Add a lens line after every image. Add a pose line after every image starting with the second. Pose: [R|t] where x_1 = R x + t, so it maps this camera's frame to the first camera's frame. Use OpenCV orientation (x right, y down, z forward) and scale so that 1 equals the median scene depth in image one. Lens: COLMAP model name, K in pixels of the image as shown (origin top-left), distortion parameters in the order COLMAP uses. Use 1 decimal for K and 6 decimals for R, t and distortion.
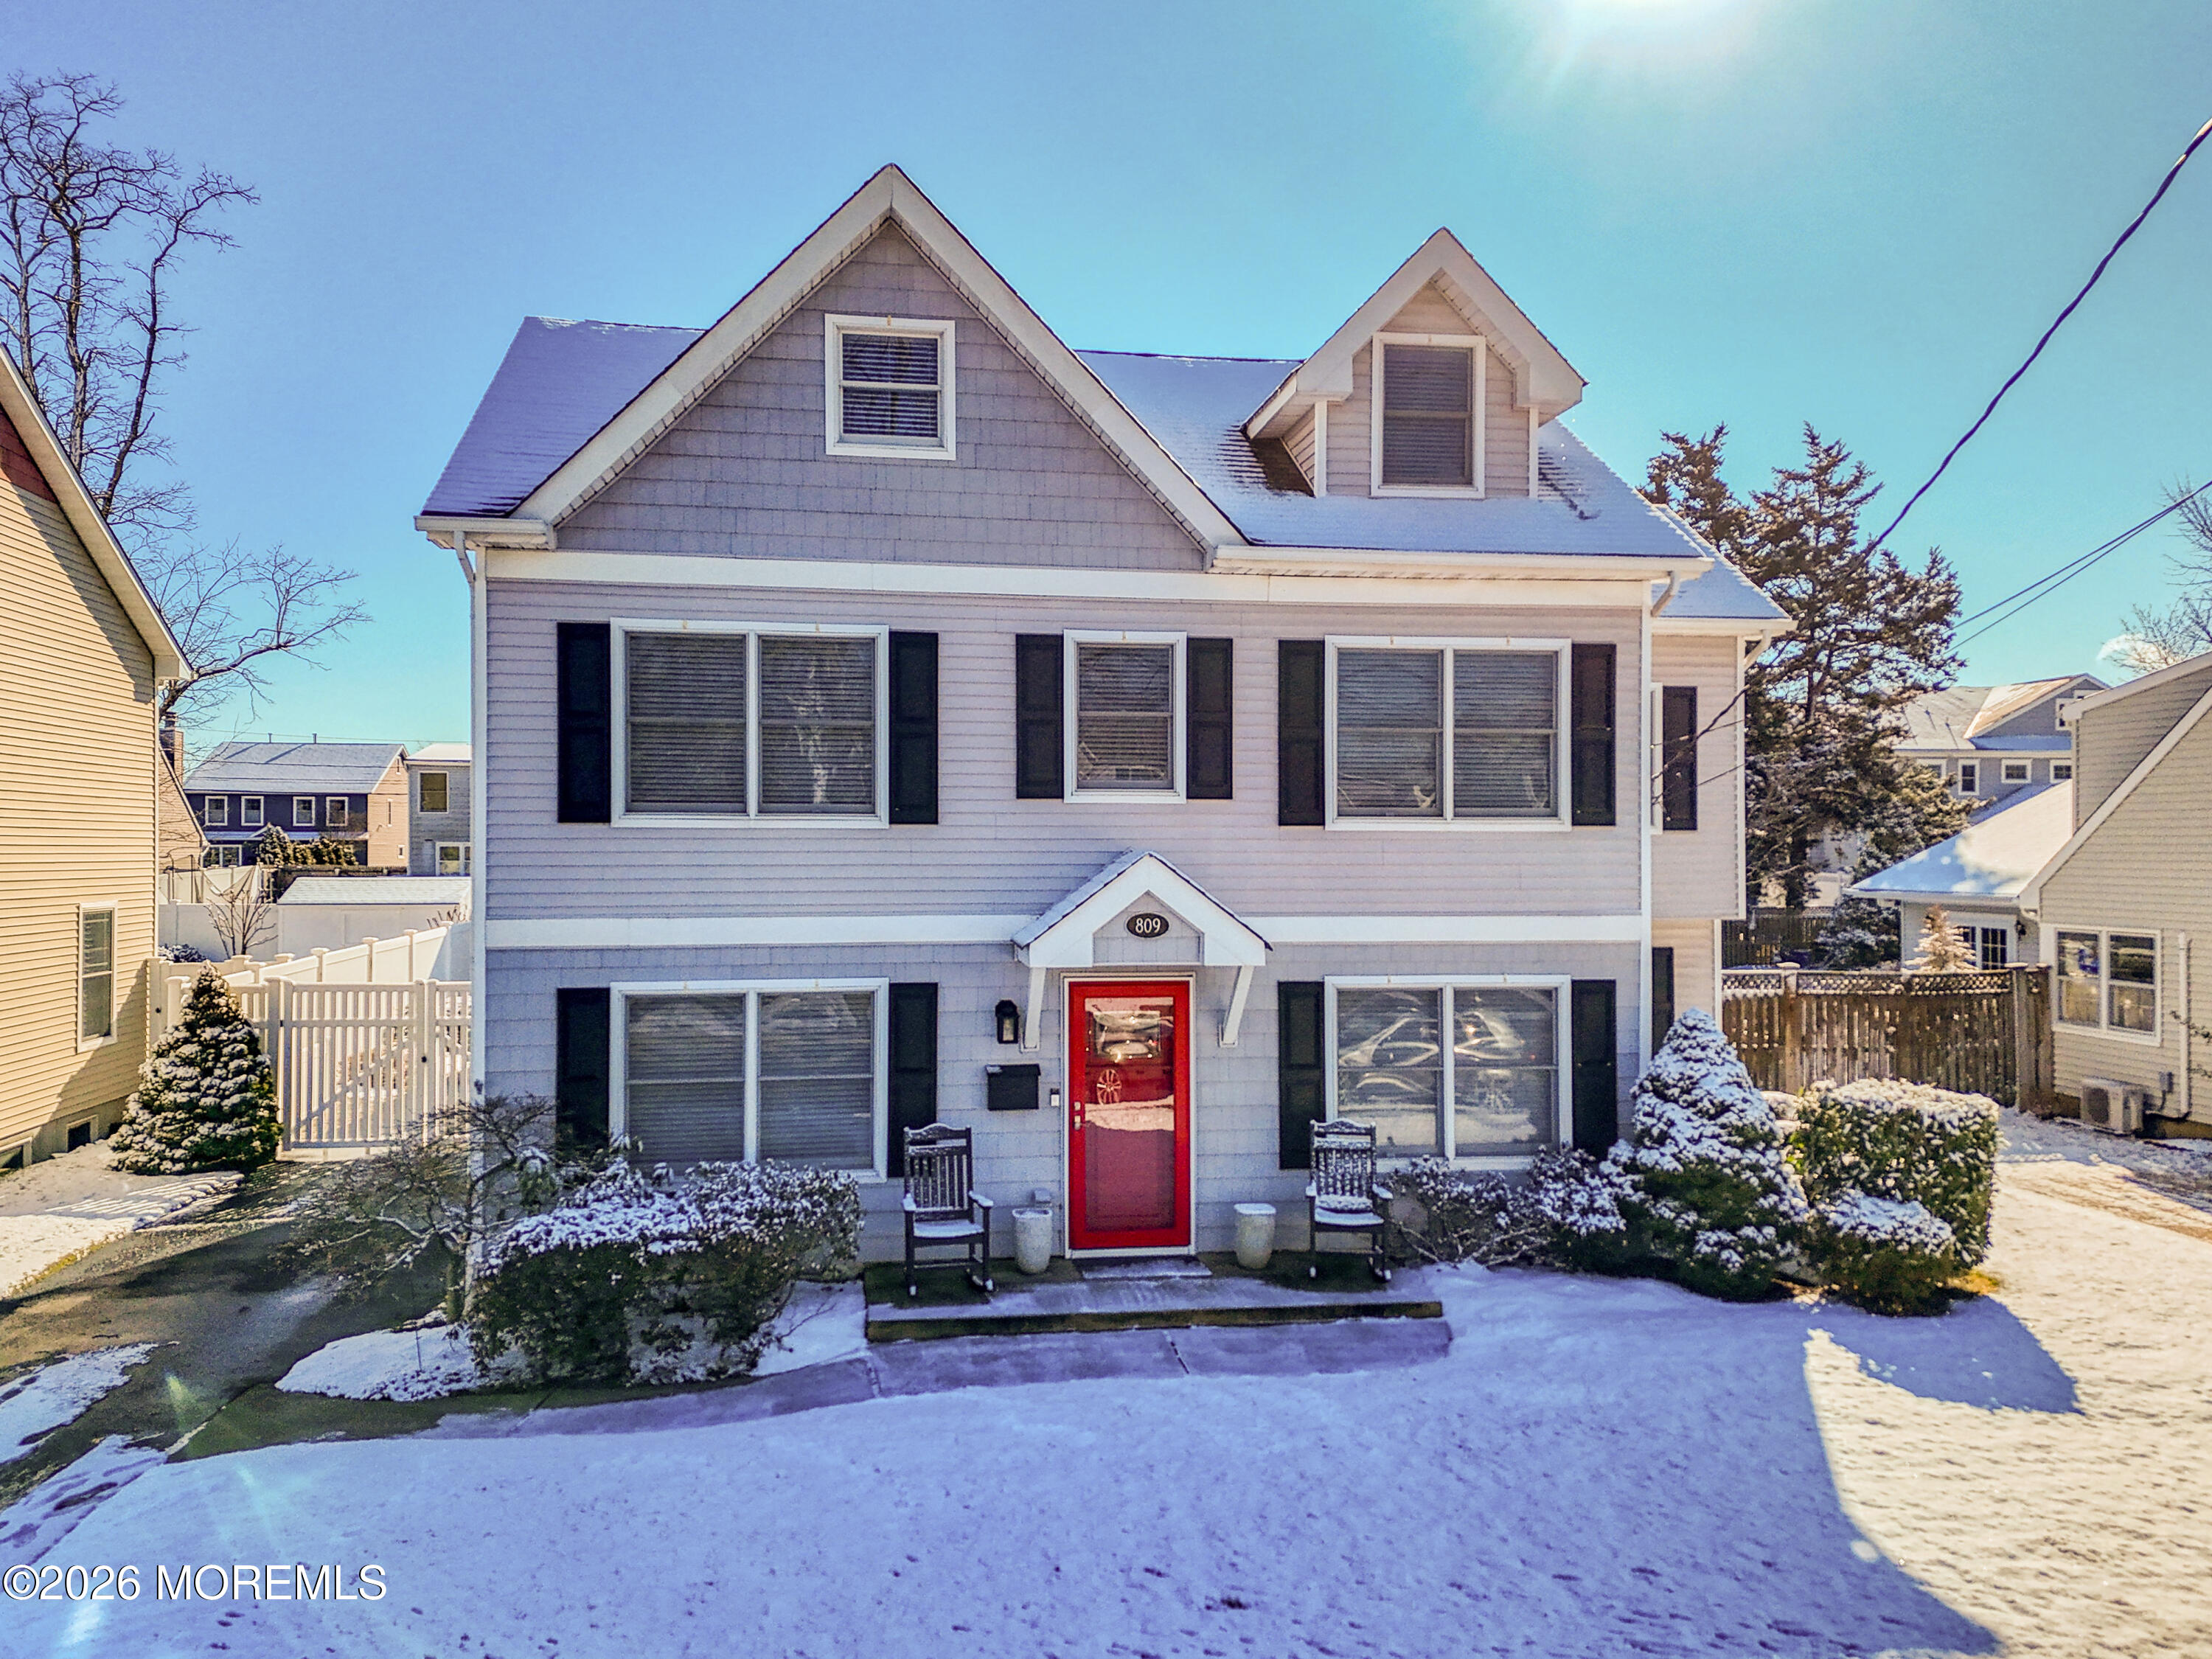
lens RADIAL K [[1599.4, 0, 1106.0], [0, 1599.4, 829.5], [0, 0, 1]] dist [0.086303, -0.051365]
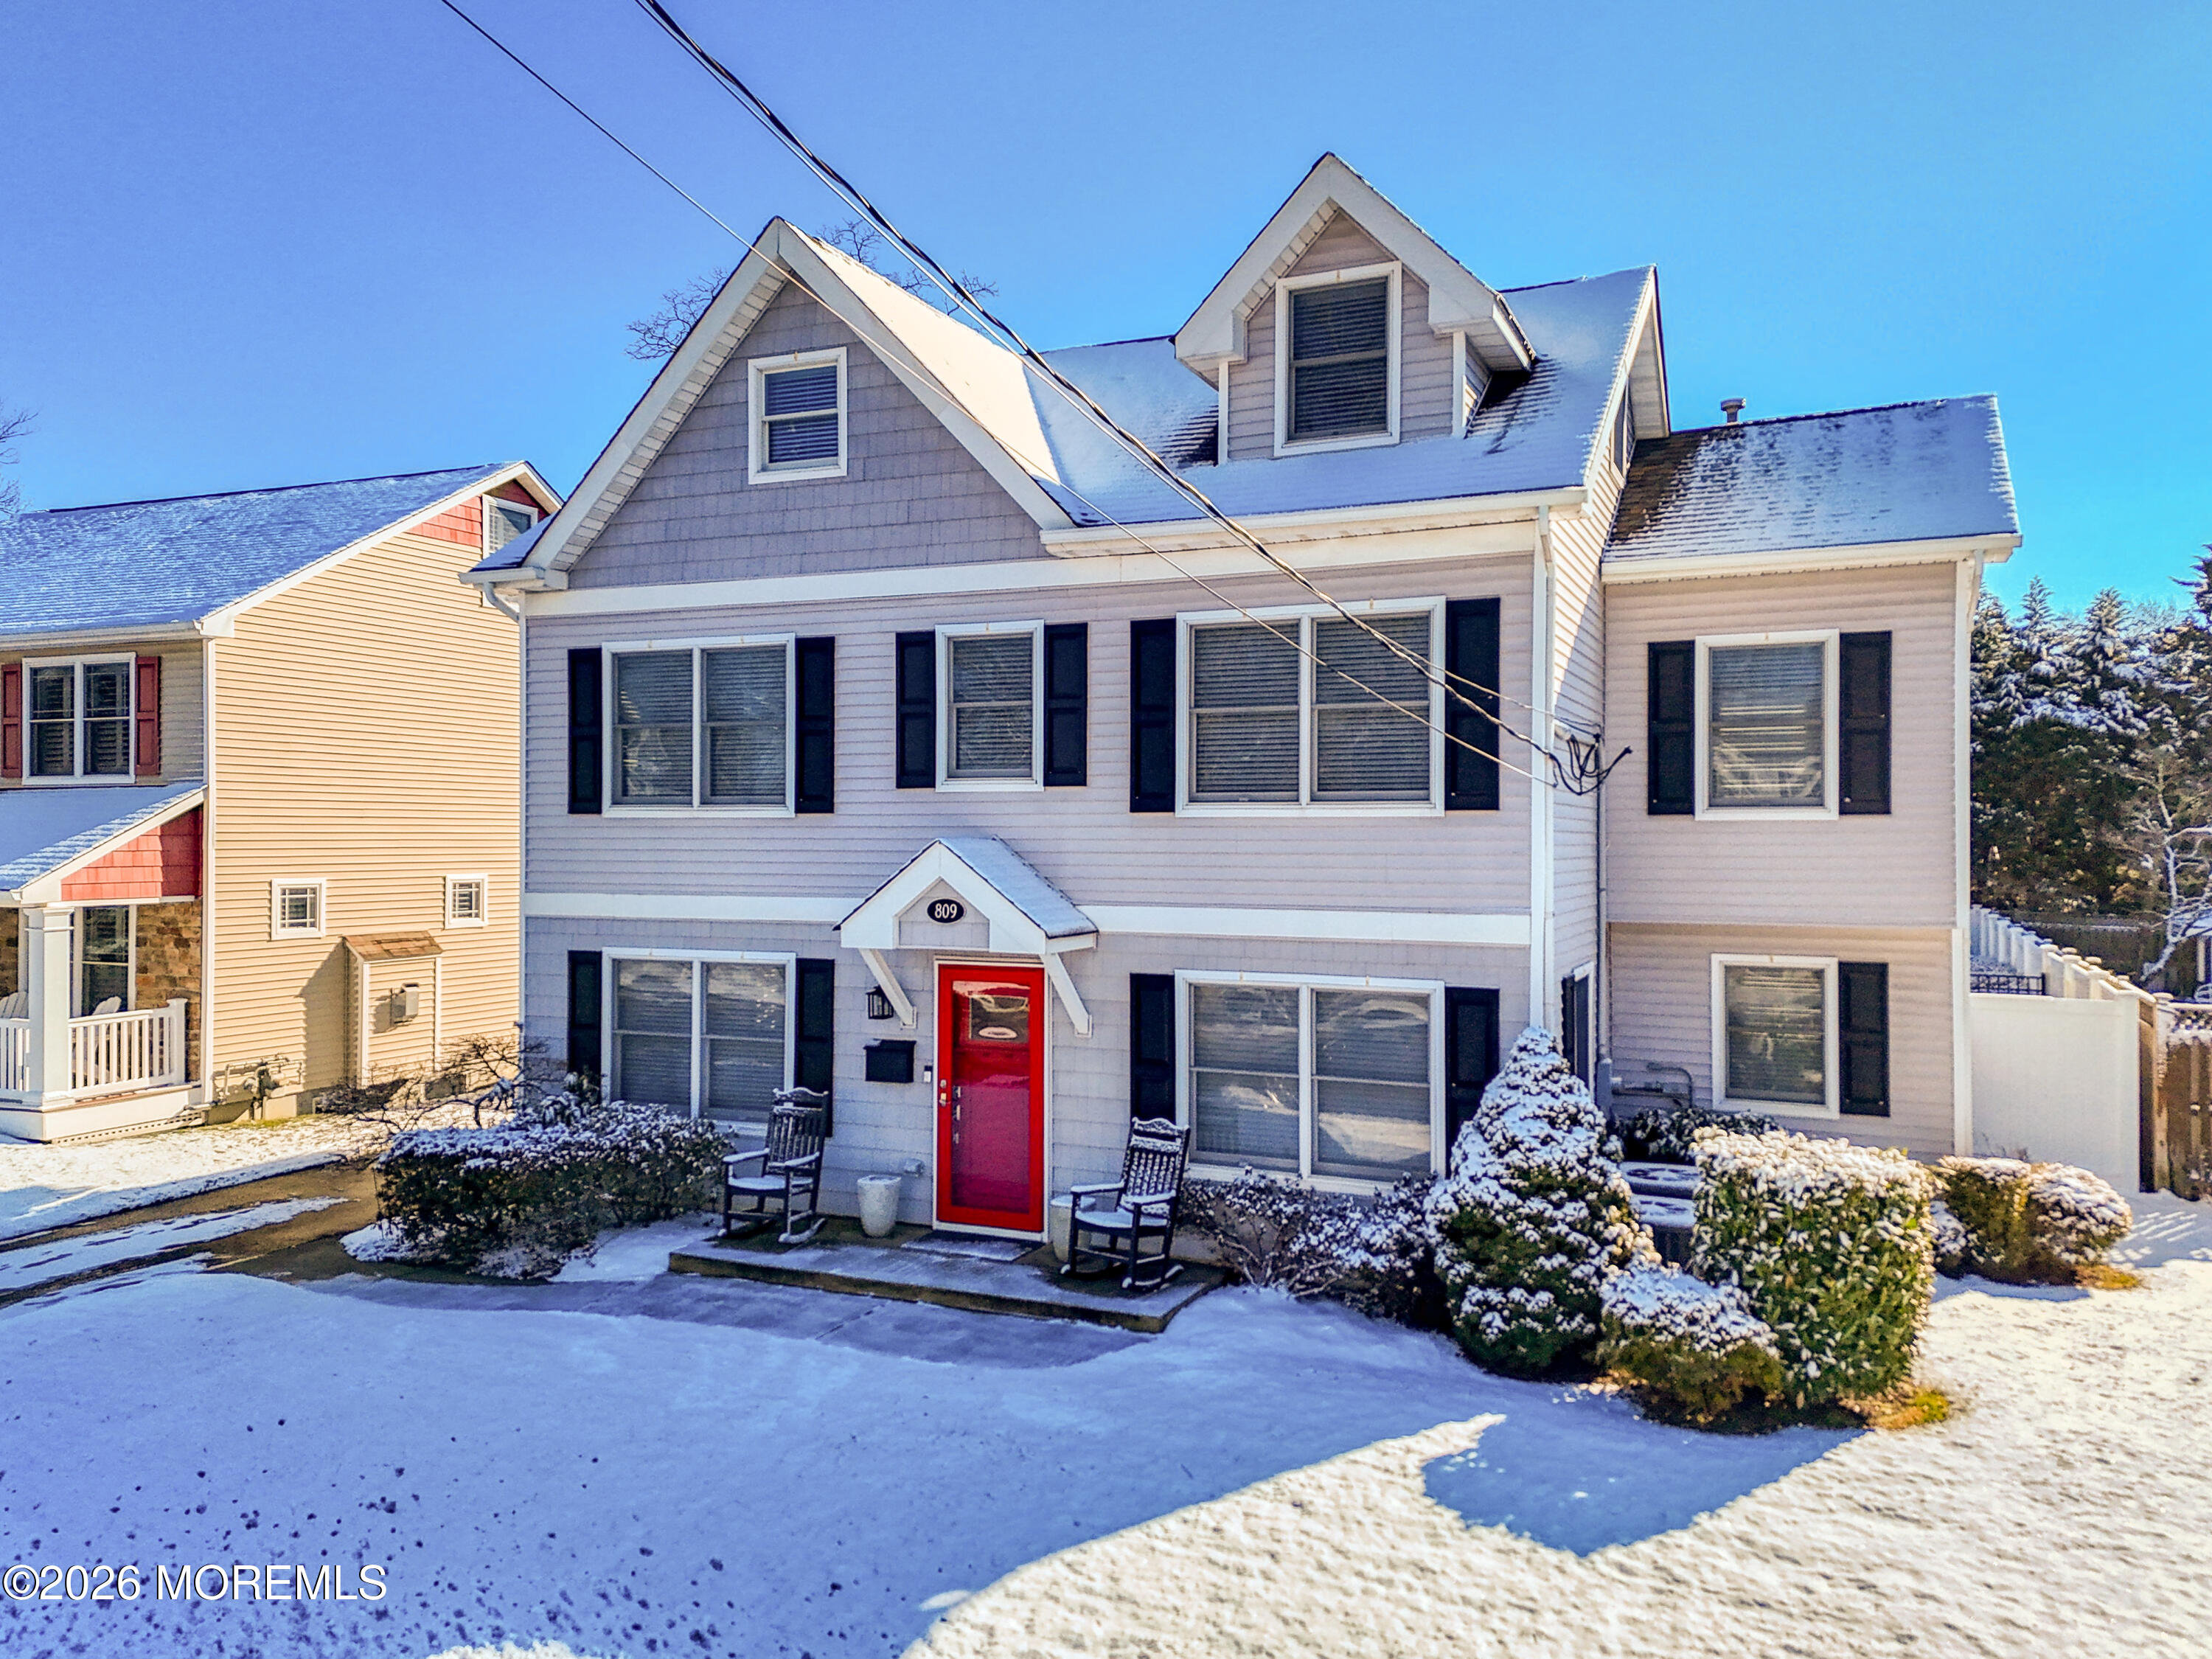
lens RADIAL K [[1637.5, 0, 1144.1], [0, 1637.5, 817.4], [0, 0, 1]] dist [0.087156, -0.066706]
pose [[0.846286, -0.004721, -0.532708, 0.672495], [0.004574, 0.999988, -0.001596, 0.002365], [0.532709, -0.001086, 0.846298, 0.172839]]
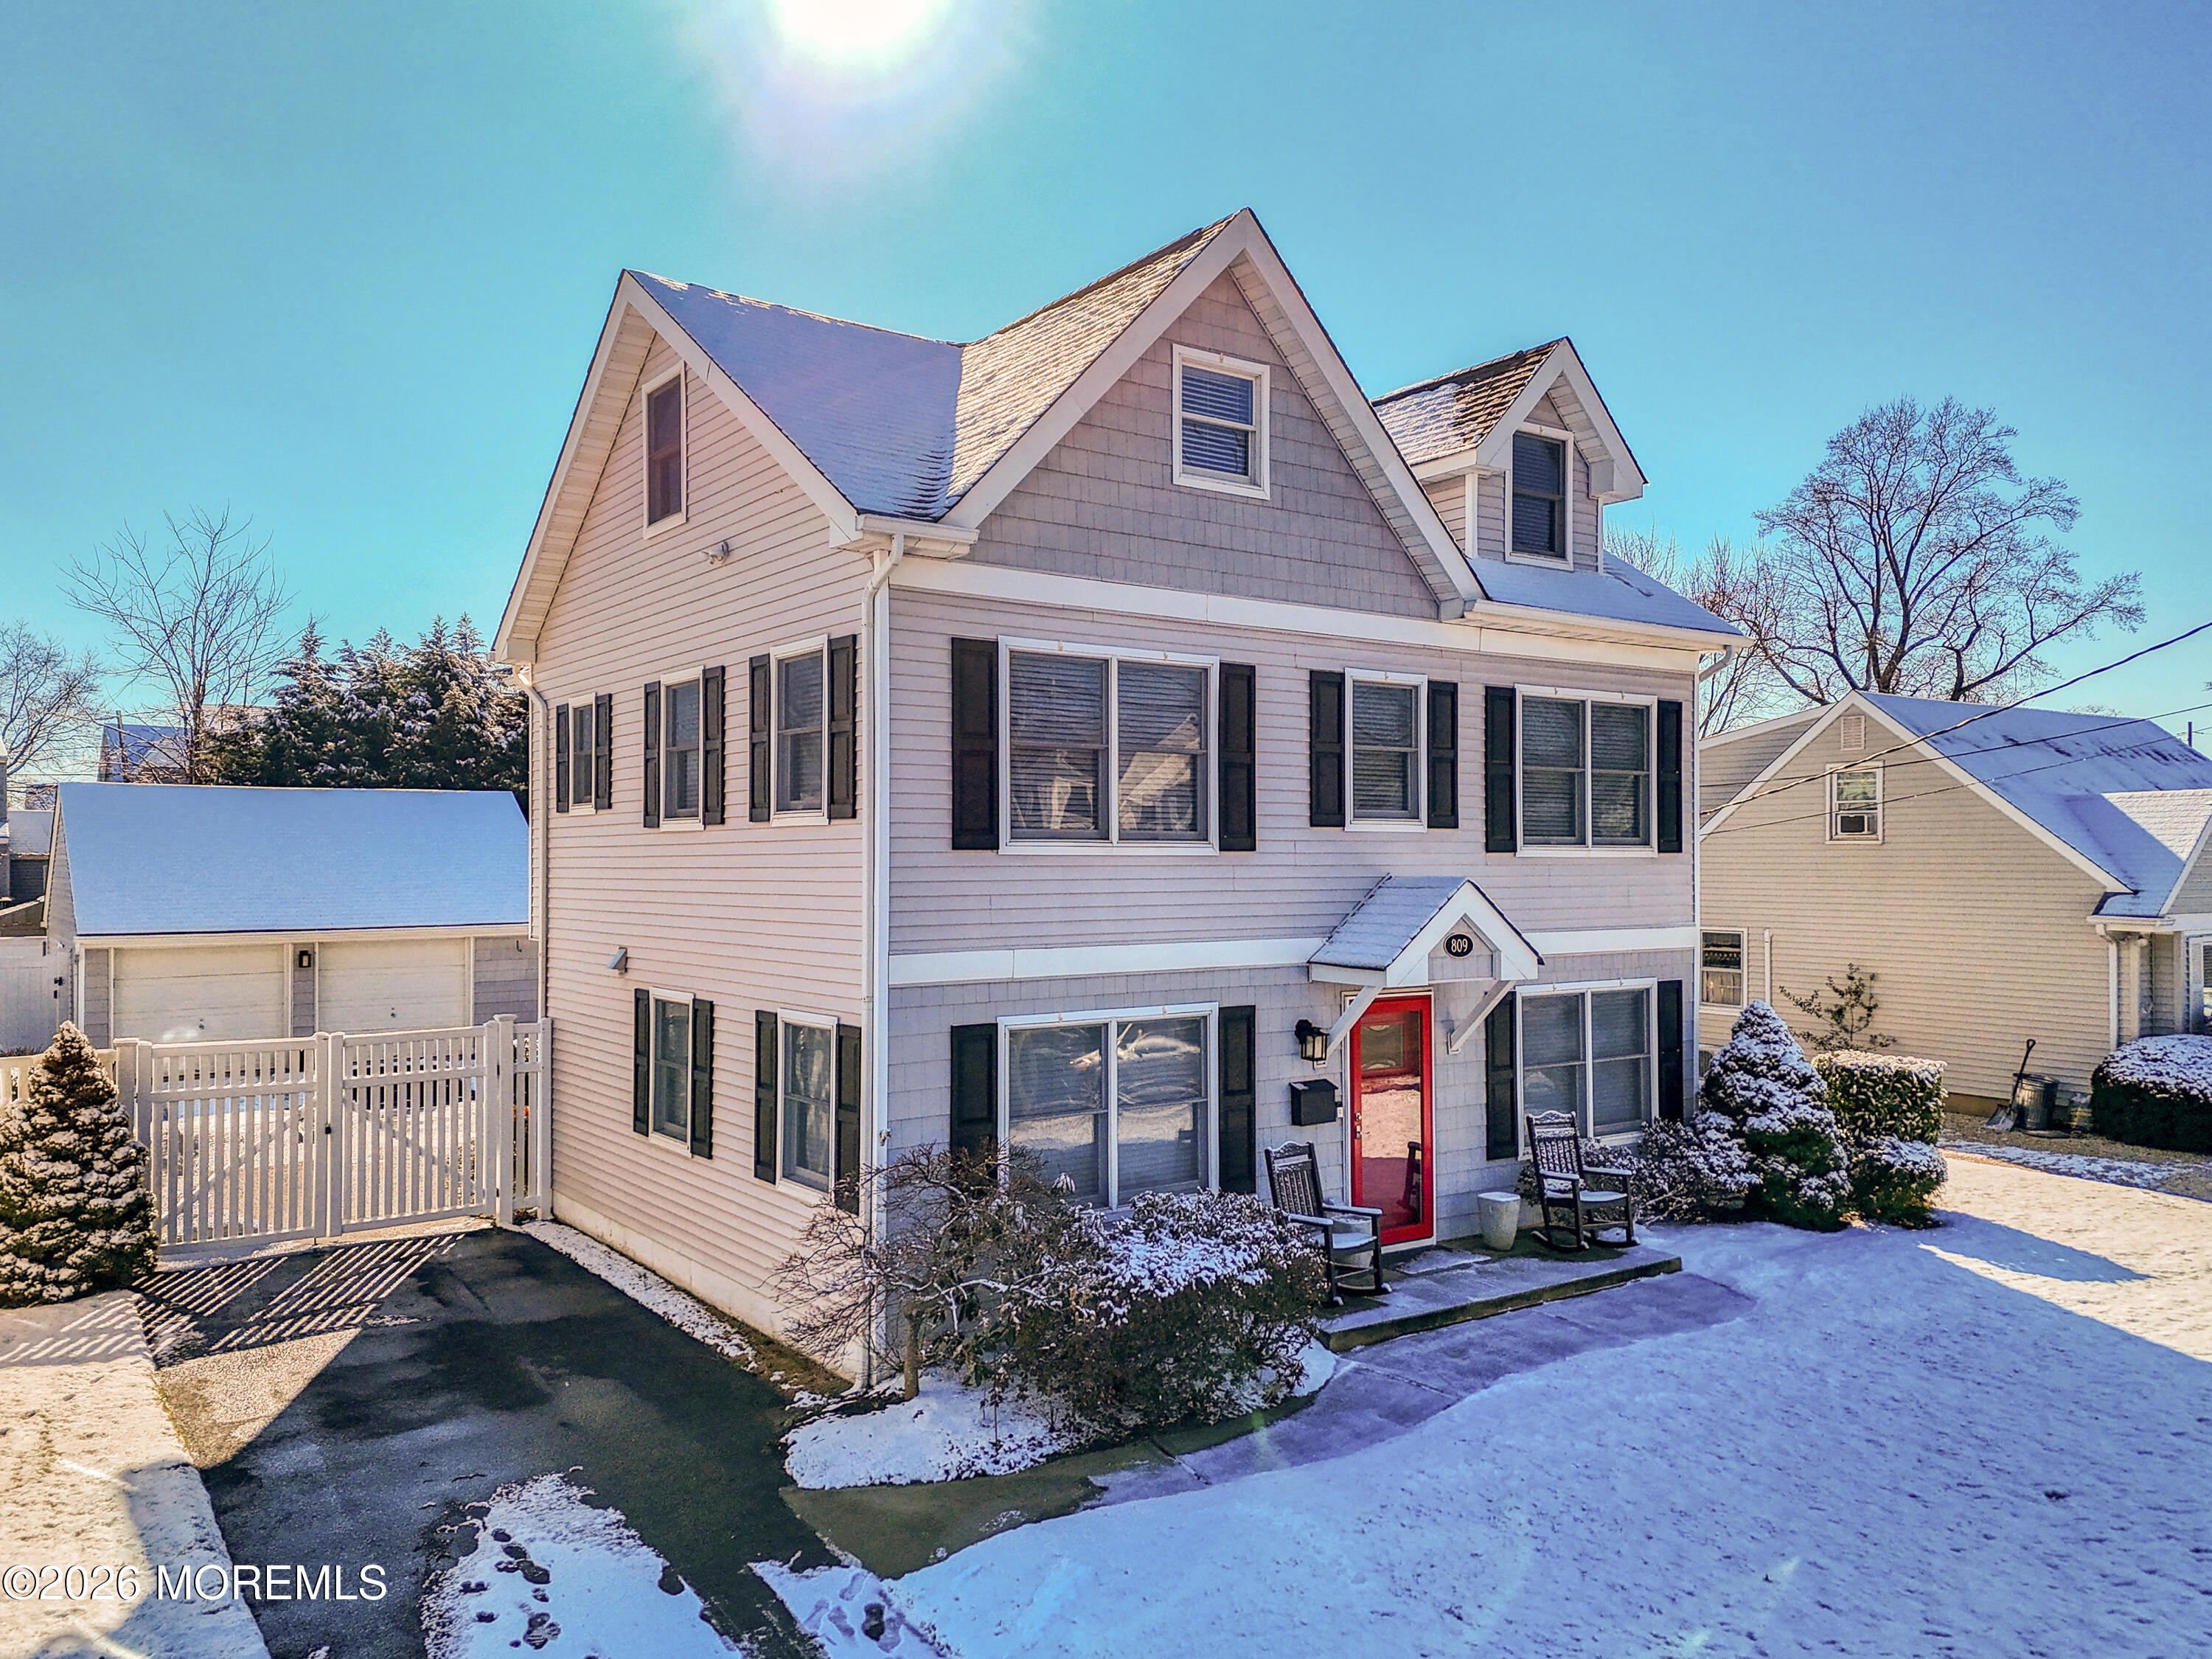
lens RADIAL K [[1599.7, 0, 1112.9], [0, 1599.7, 838.2], [0, 0, 1]] dist [0.085203, -0.054425]
pose [[0.892260, 0.004120, 0.451502, -0.659296], [-0.003337, 0.999991, -0.002530, -0.008962], [-0.451509, 0.000751, 0.892266, 0.123099]]
